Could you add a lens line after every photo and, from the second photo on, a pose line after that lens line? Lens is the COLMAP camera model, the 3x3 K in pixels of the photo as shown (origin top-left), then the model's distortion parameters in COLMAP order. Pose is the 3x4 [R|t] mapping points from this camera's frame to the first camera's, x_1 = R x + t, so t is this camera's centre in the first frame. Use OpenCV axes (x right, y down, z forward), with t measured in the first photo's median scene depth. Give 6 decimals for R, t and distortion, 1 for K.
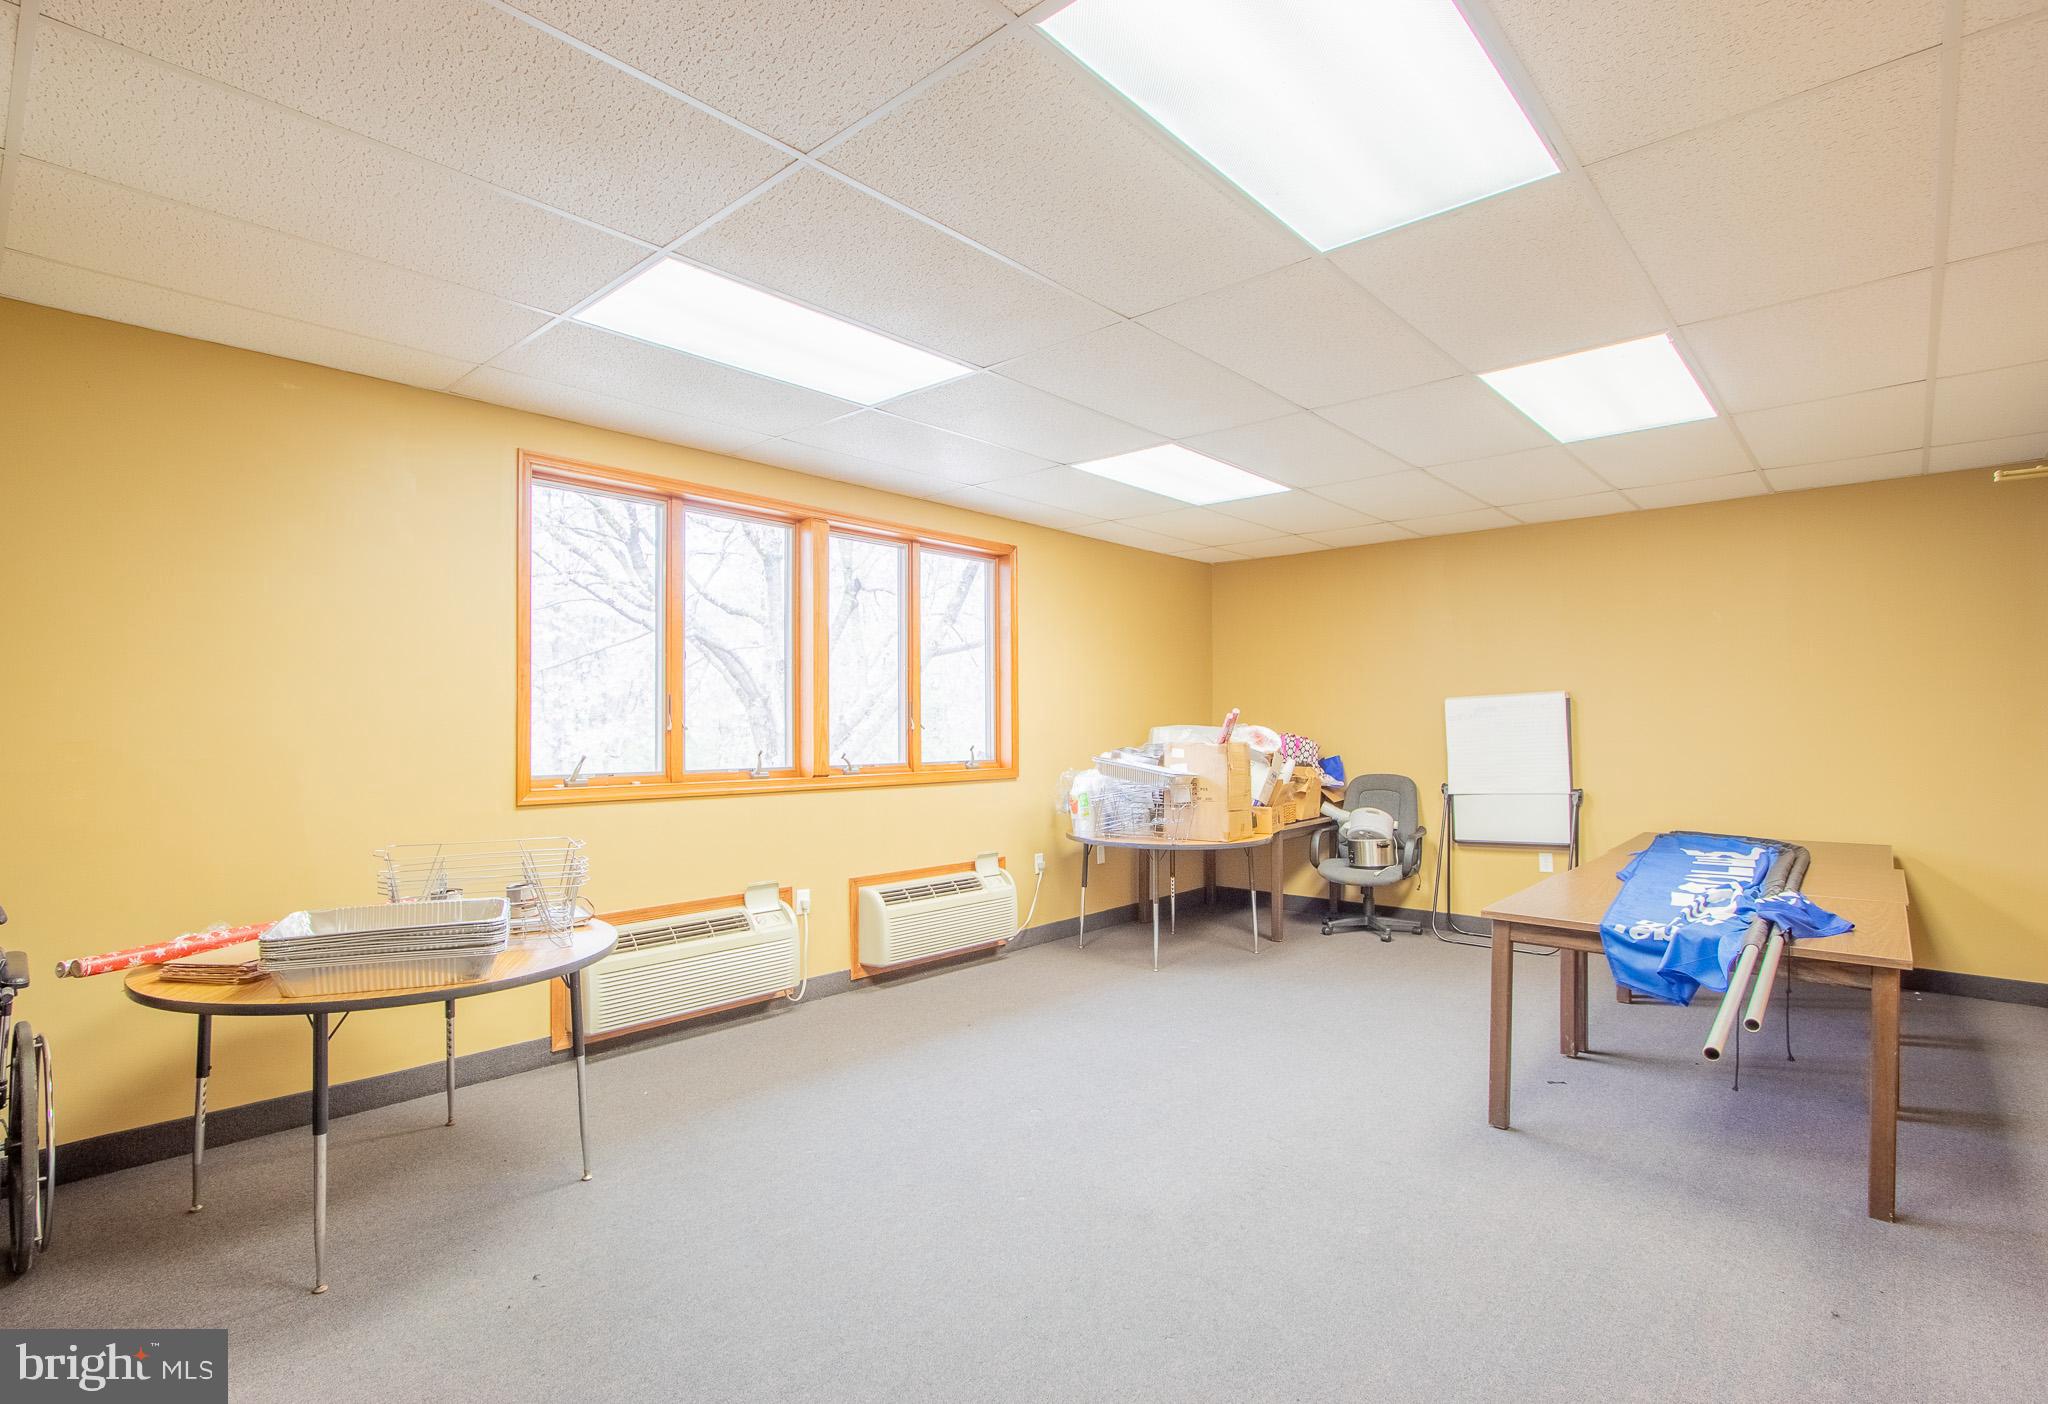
lens RADIAL K [[992.6, 0, 1024.0], [0, 992.6, 702.0], [0, 0, 1]] dist [-0.105110, -0.000010]
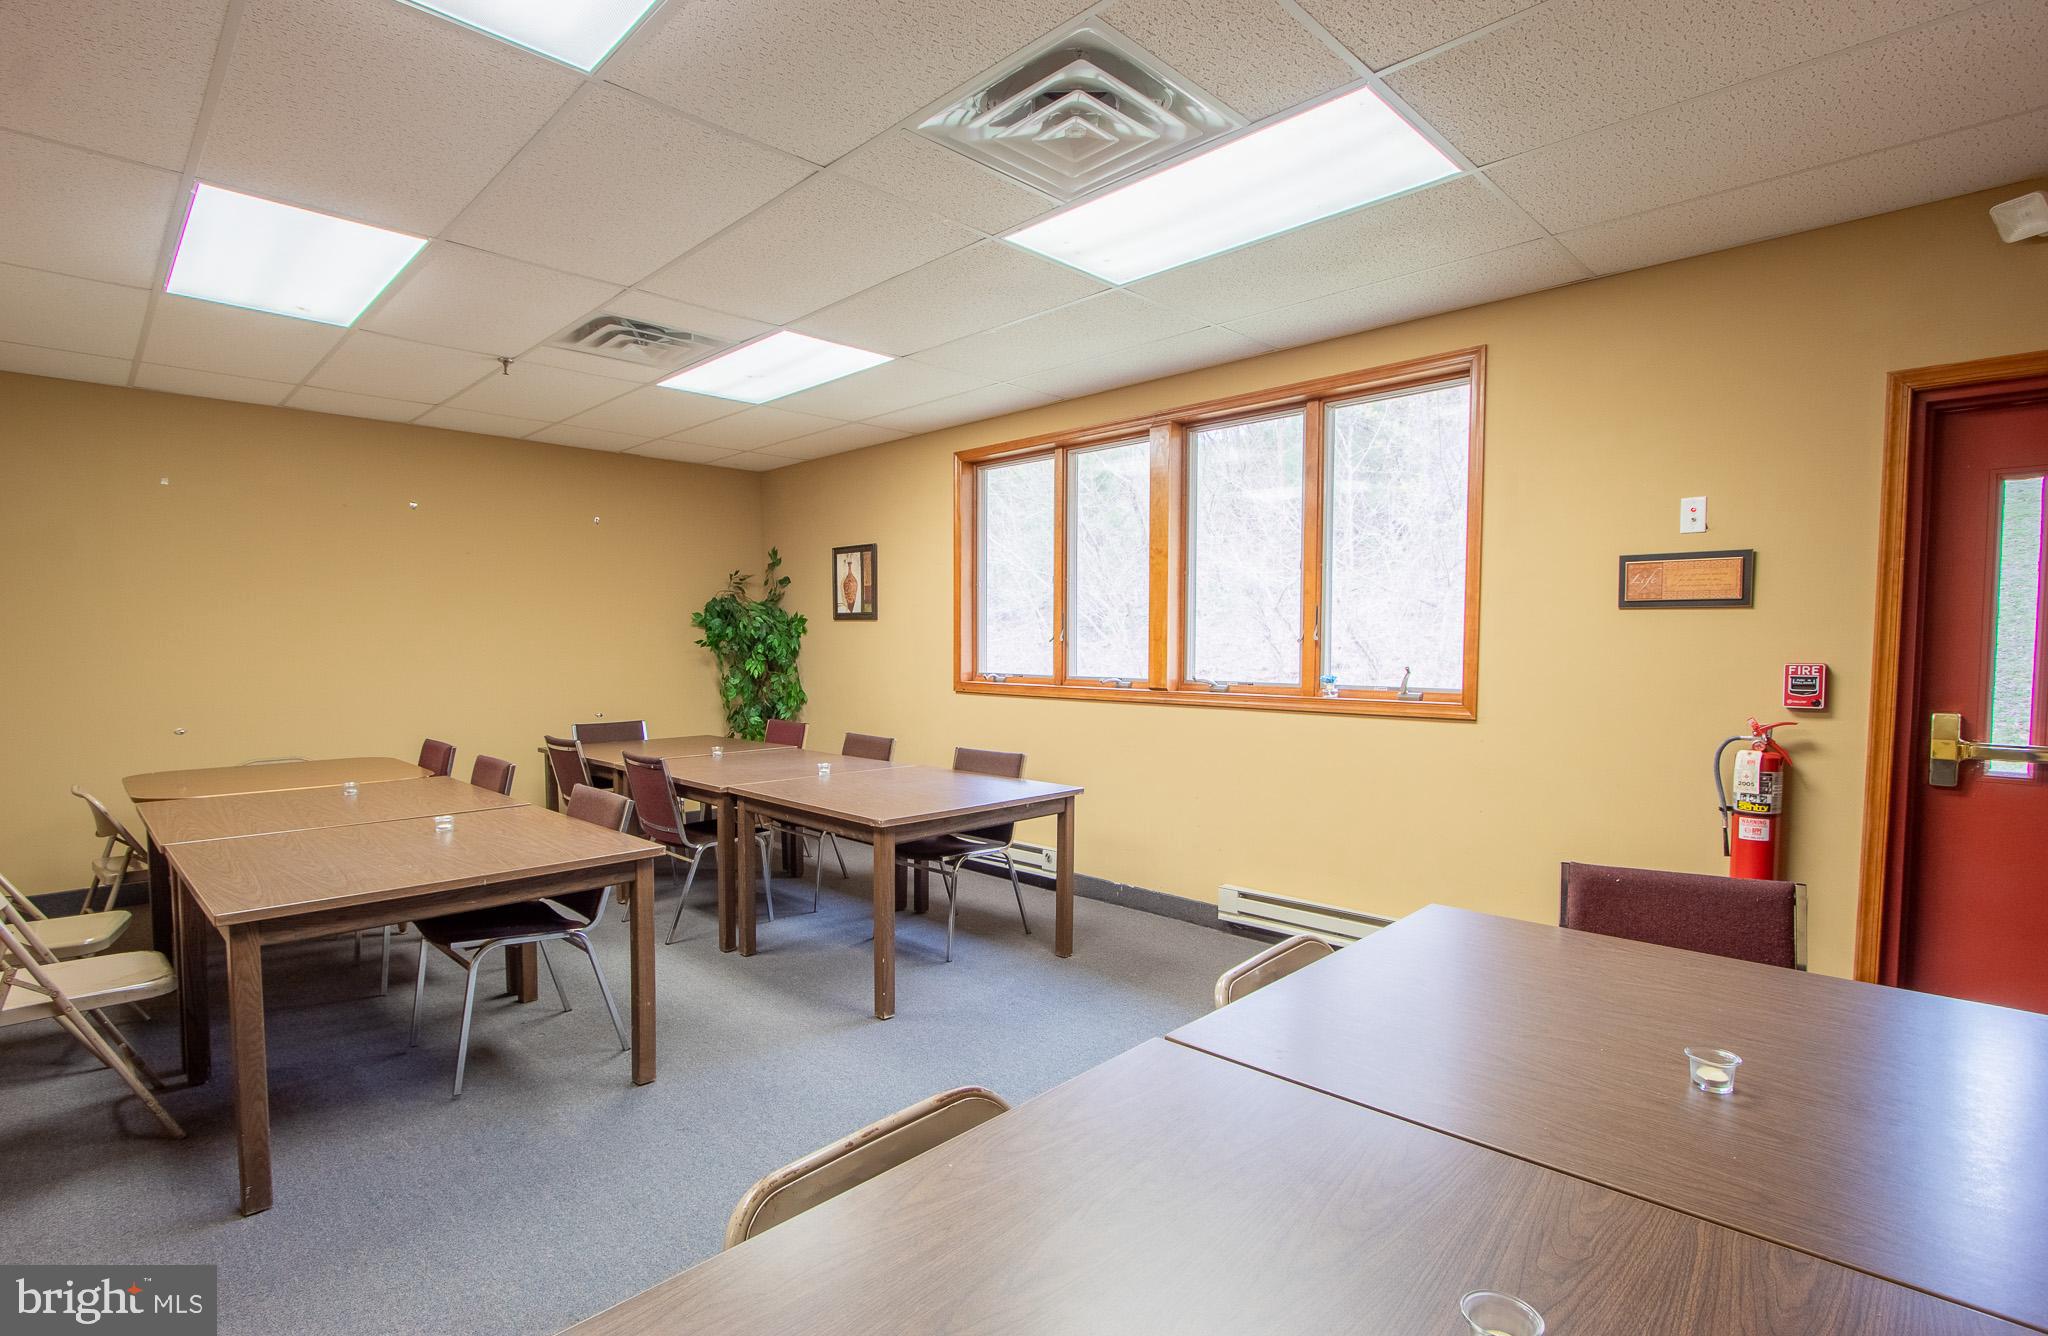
lens RADIAL K [[1021.9, 0, 1024.0], [0, 1021.9, 668.0], [0, 0, 1]] dist [-0.002885, -0.000153]
pose [[-0.074590, 0.030295, -0.996754, 0.777931], [0.025303, 0.999274, 0.028478, 0.020742], [0.996893, -0.023097, -0.075302, 0.904911]]
